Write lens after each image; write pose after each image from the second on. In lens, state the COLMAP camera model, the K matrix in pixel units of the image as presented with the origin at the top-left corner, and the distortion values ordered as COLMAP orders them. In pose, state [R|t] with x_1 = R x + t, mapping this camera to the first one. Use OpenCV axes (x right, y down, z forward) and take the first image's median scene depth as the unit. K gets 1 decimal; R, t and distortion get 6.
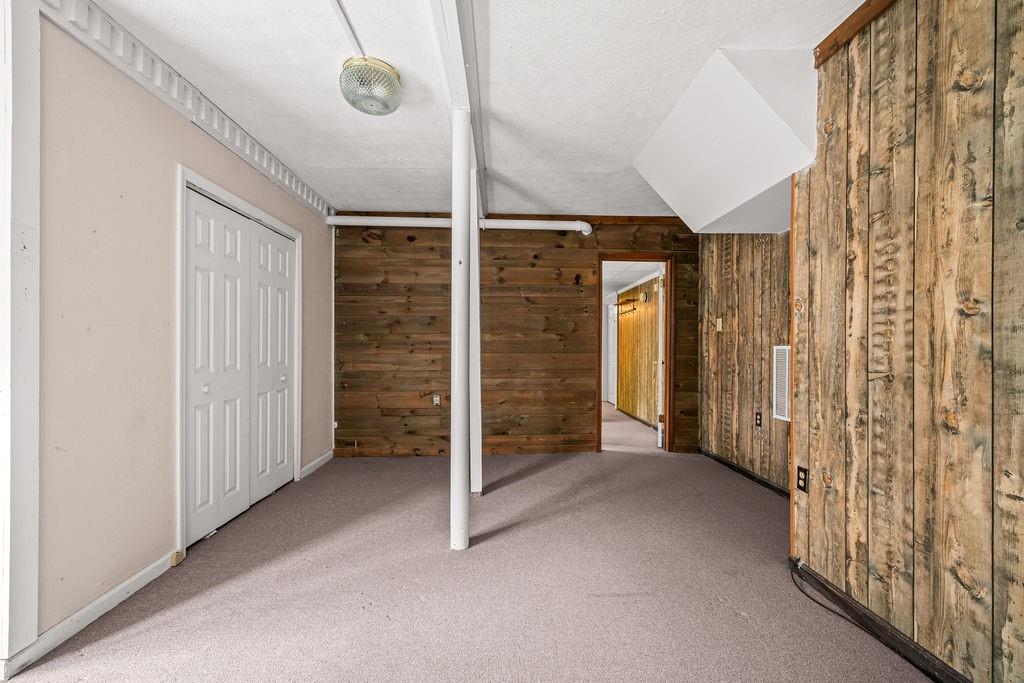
lens RADIAL K [[401.3, 0, 515.0], [0, 401.3, 345.1], [0, 0, 1]] dist [-0.003534, 0.000038]
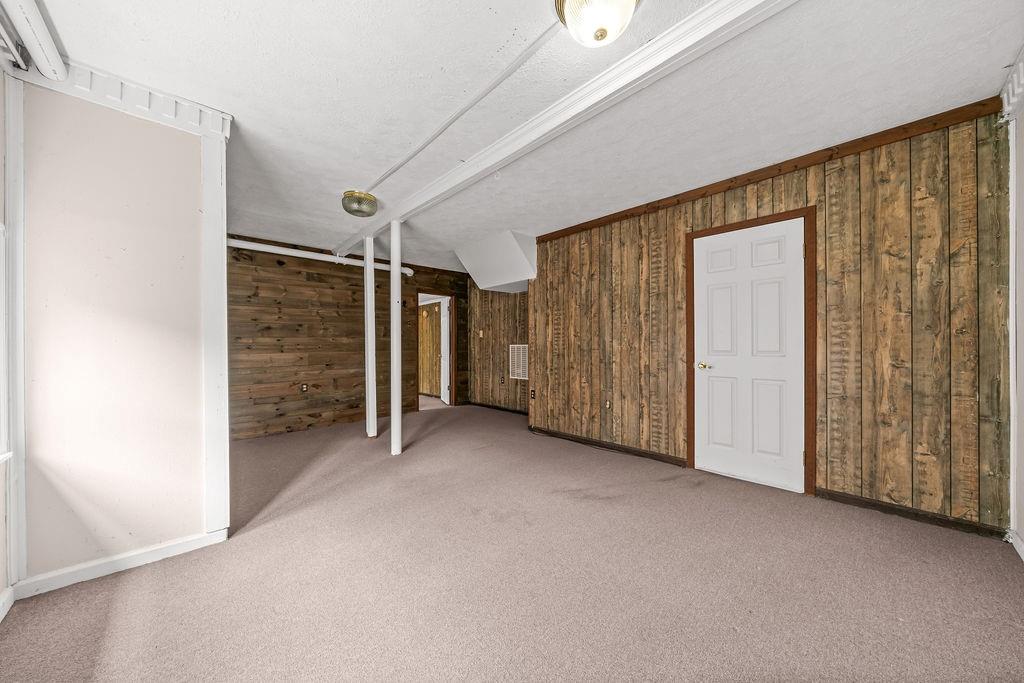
lens RADIAL K [[343.1, 0, 514.0], [0, 343.1, 343.2], [0, 0, 1]] dist [0.000189, -0.000001]
pose [[0.754245, -0.003707, 0.656582, -0.870603], [0.007250, 0.999970, -0.002683, -0.003268], [-0.656553, 0.006784, 0.754250, -0.641670]]
